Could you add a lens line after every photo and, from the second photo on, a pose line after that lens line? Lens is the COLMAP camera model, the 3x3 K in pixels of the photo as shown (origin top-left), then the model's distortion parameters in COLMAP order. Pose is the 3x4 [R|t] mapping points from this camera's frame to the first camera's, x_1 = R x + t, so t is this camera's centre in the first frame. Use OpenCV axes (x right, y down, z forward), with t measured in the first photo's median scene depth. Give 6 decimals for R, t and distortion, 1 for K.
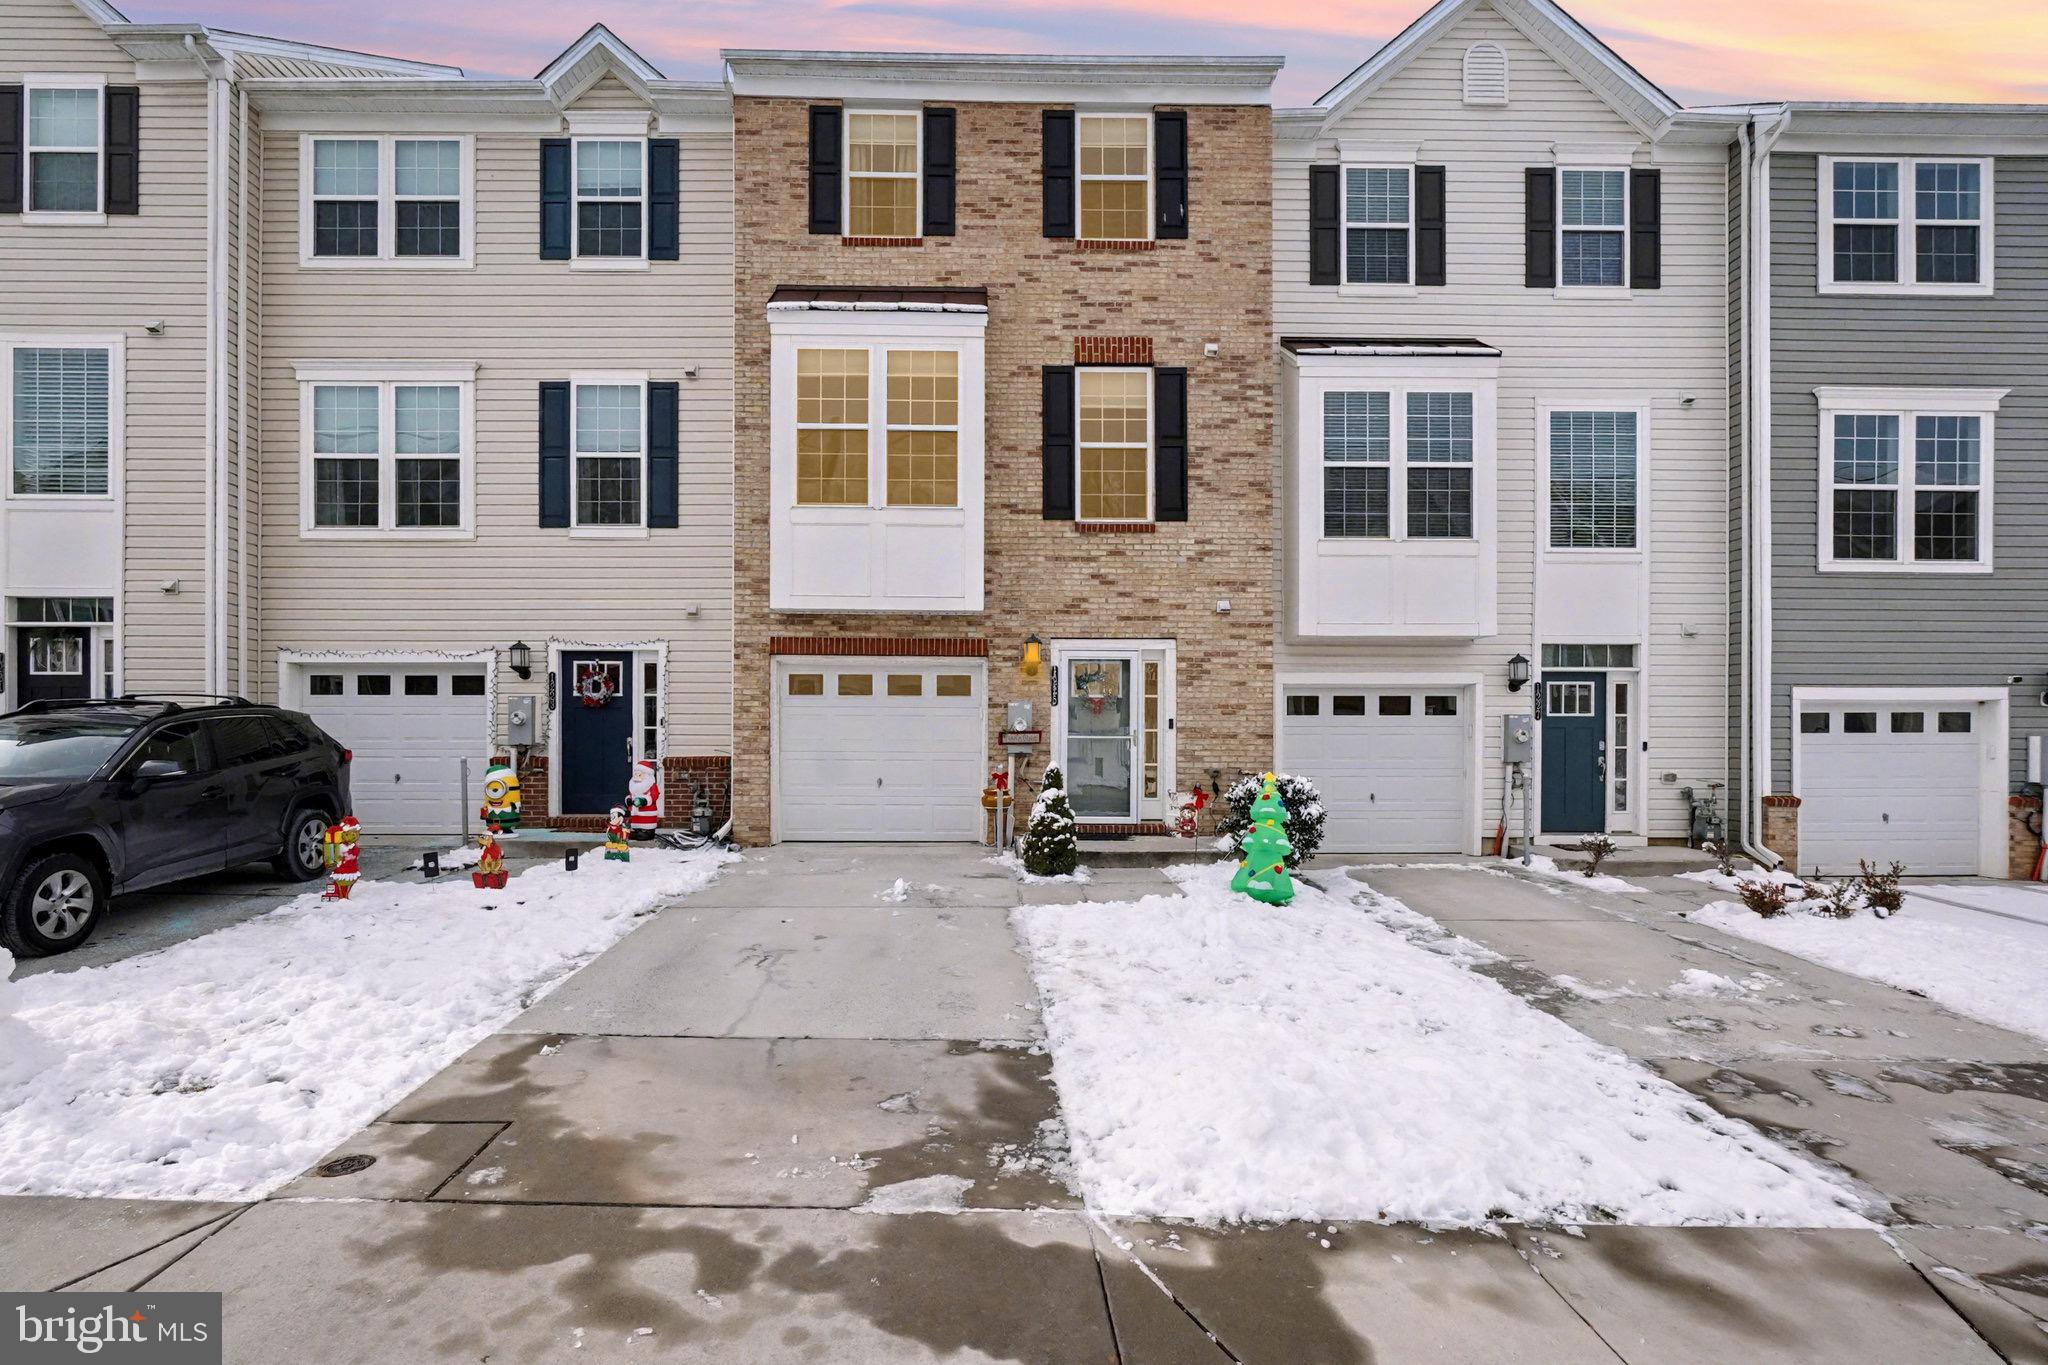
lens RADIAL K [[1027.4, 0, 1048.2], [0, 1027.4, 718.8], [0, 0, 1]] dist [-0.005855, 0.003018]
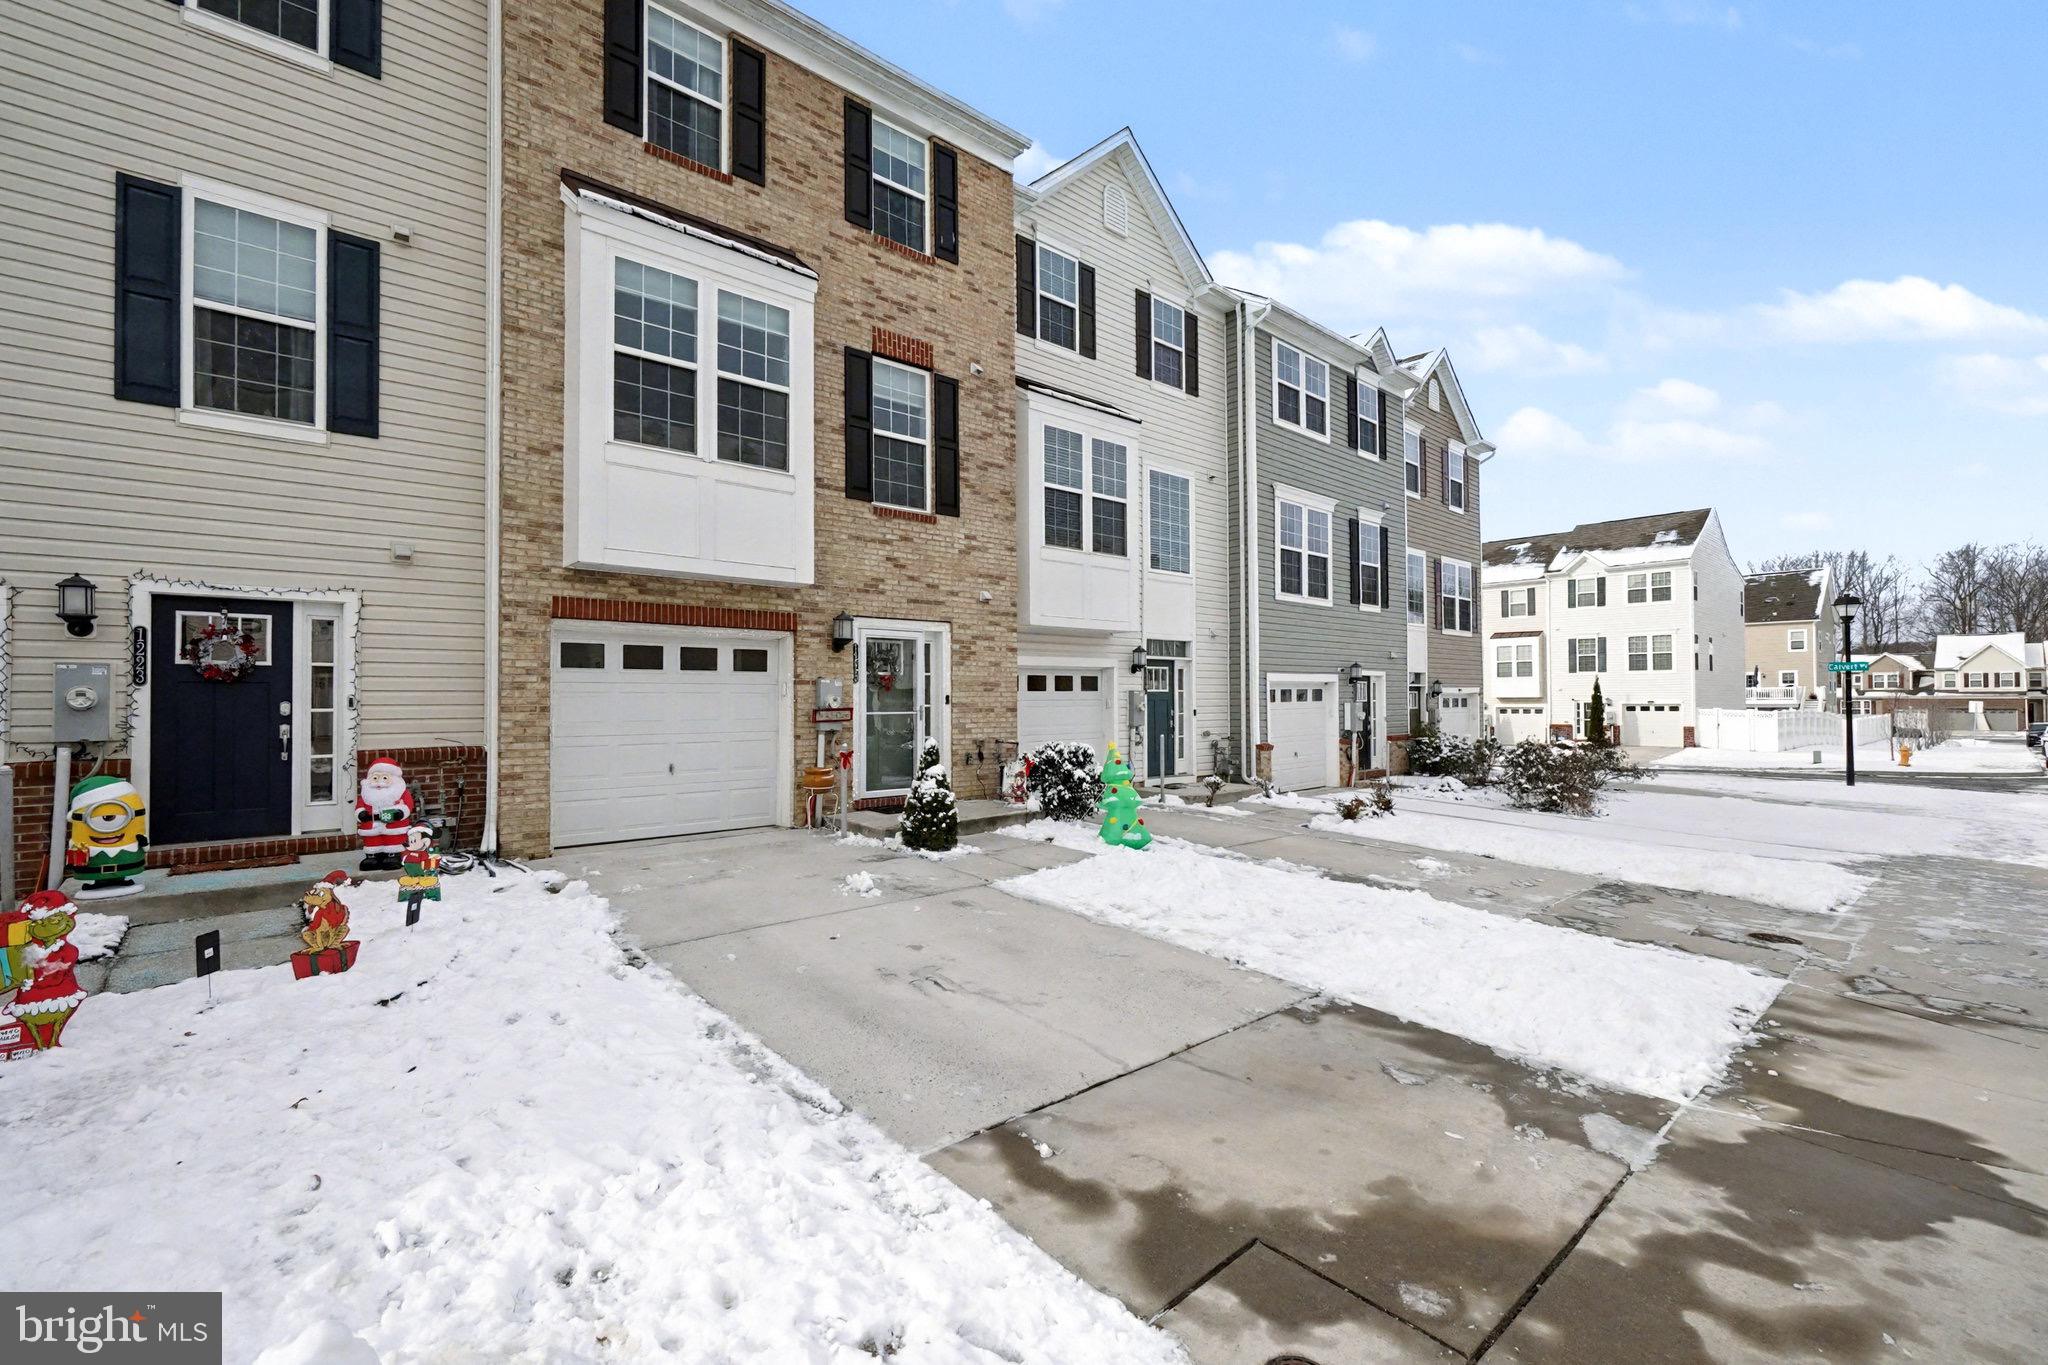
lens RADIAL K [[872.6, 0, 1019.1], [0, 872.6, 674.3], [0, 0, 1]] dist [-0.009975, 0.003911]
pose [[0.766909, 0.010902, 0.641663, -0.418458], [-0.000571, 0.999867, -0.016305, -0.007074], [-0.641755, 0.012138, 0.766813, 0.235862]]
